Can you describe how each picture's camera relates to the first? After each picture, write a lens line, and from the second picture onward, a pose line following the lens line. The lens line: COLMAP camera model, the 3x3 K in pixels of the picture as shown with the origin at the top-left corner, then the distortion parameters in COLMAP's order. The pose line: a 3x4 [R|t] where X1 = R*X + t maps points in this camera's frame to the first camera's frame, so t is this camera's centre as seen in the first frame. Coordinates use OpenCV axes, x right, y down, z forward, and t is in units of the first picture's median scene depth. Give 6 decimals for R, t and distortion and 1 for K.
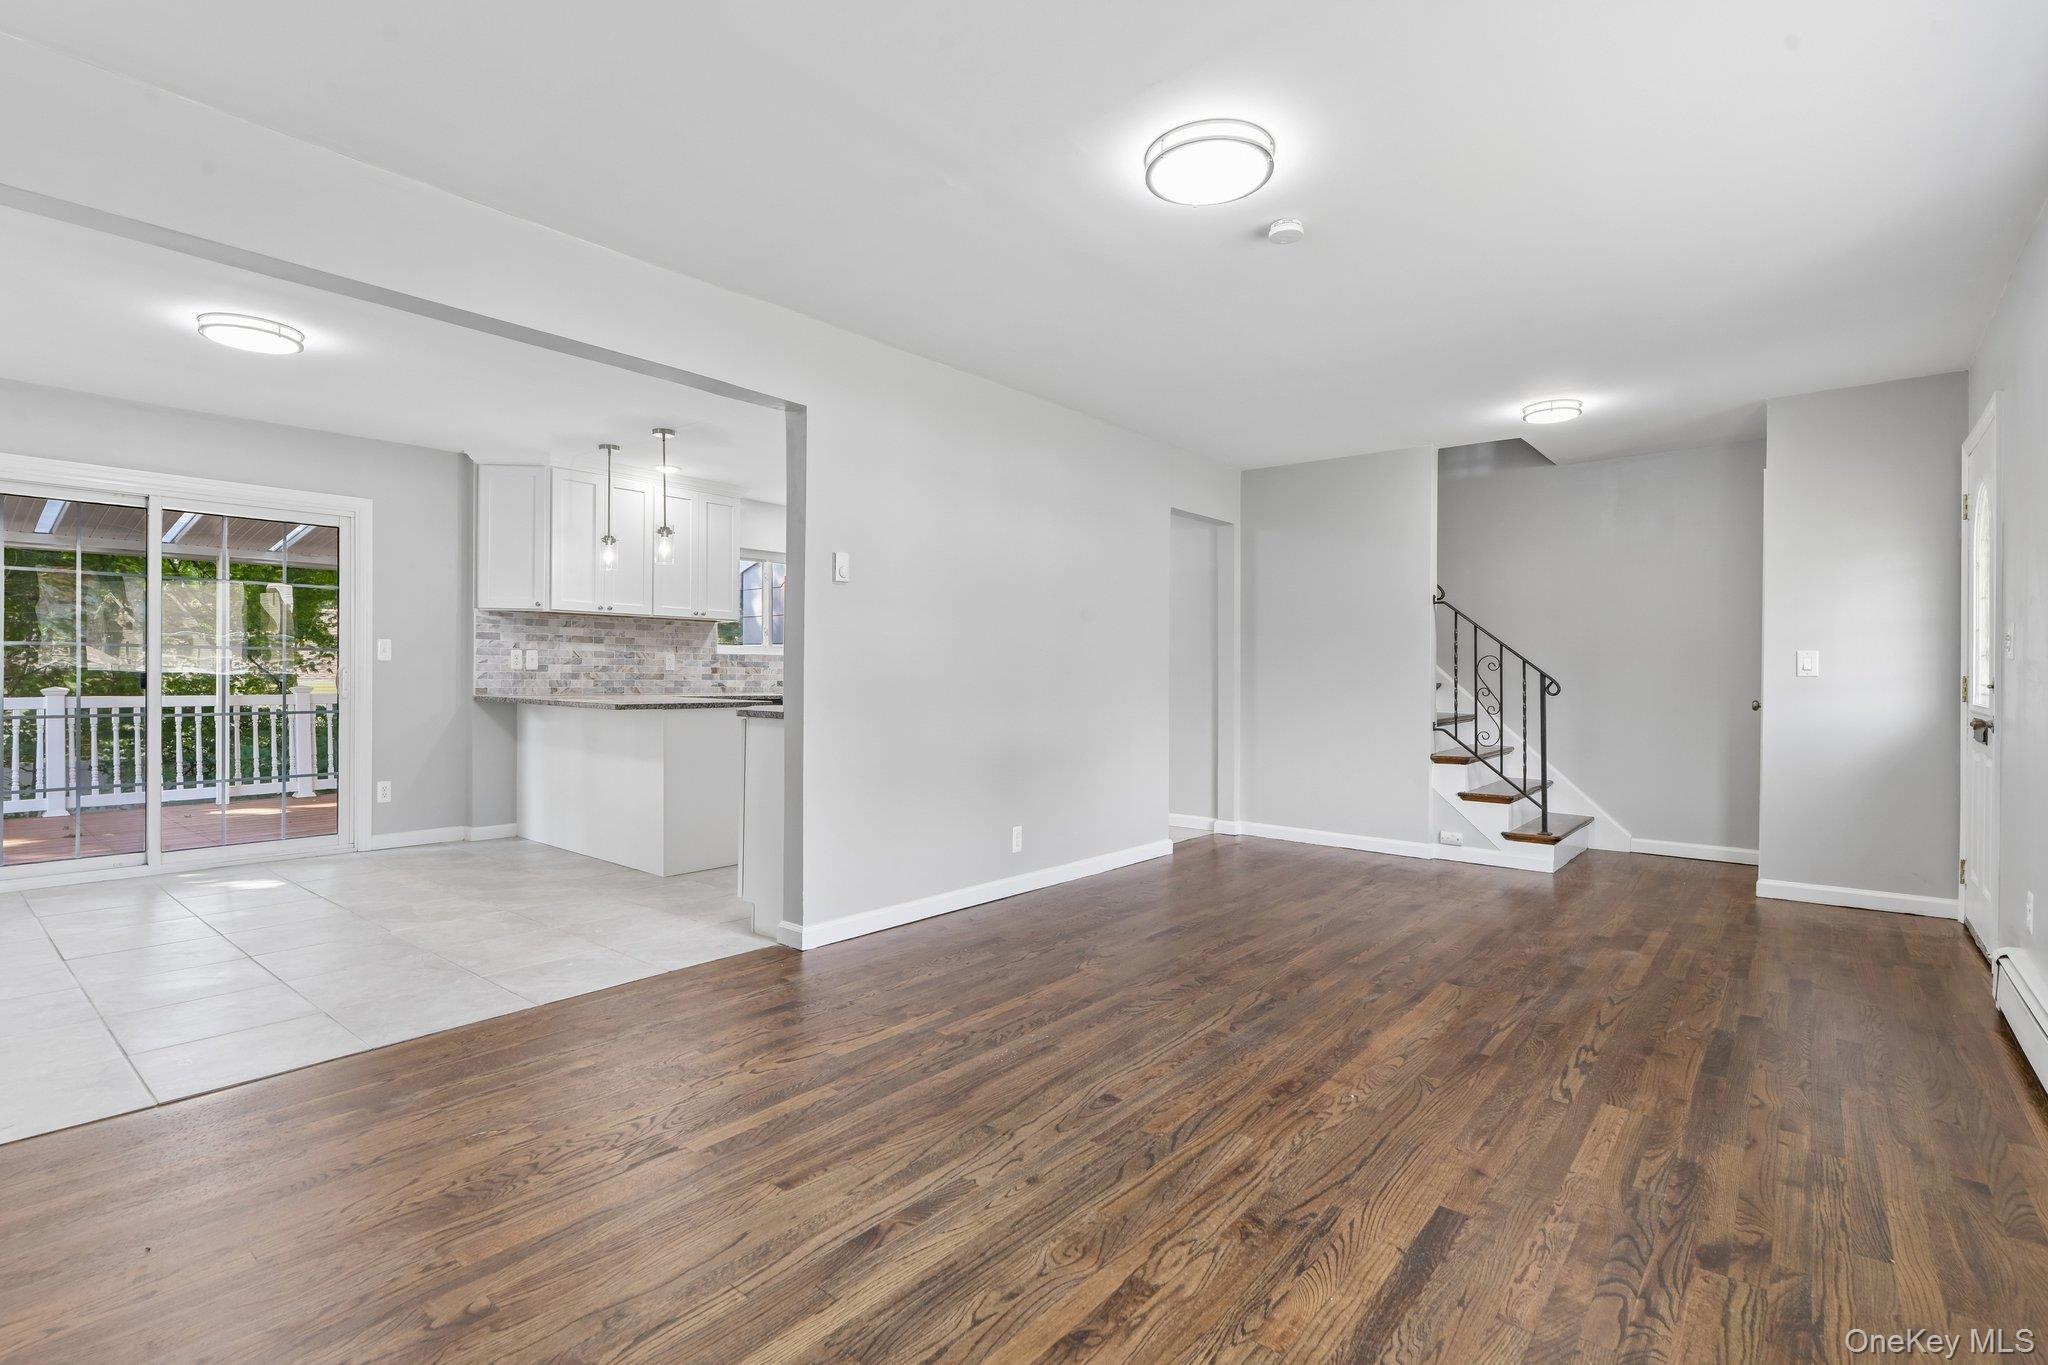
lens RADIAL K [[963.1, 0, 1020.6], [0, 963.1, 678.8], [0, 0, 1]] dist [0.000777, 0.000180]
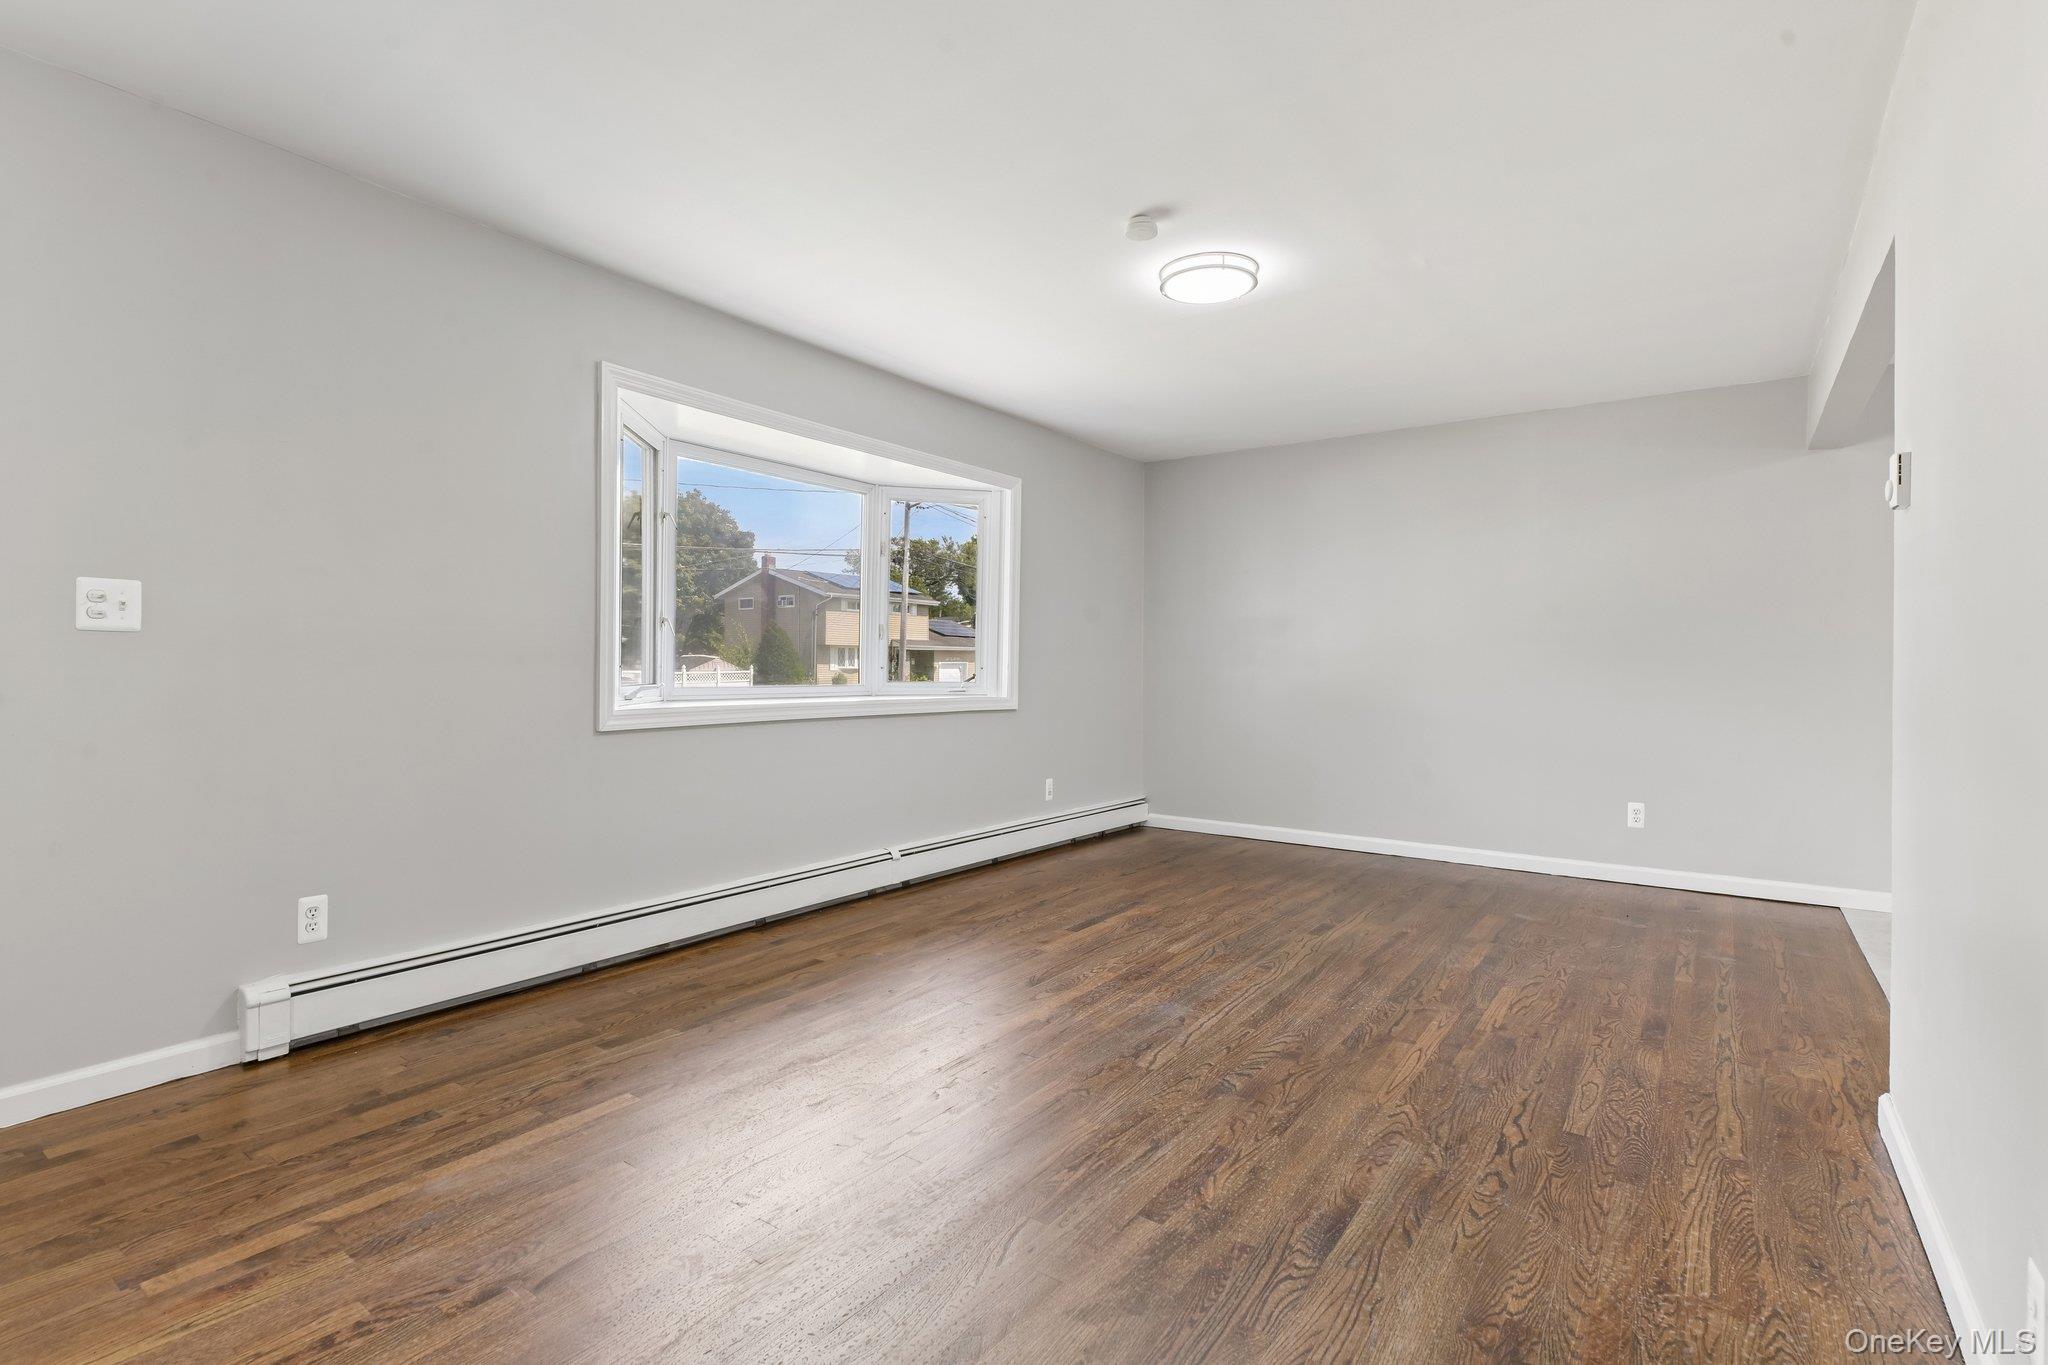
lens RADIAL K [[963.1, 0, 1025.2], [0, 963.1, 675.9], [0, 0, 1]] dist [0.000777, 0.000180]
pose [[-0.997366, -0.020048, -0.069706, 0.266722], [-0.021017, 0.999692, 0.013190, -0.002150], [0.069420, 0.014620, -0.997480, 1.150606]]
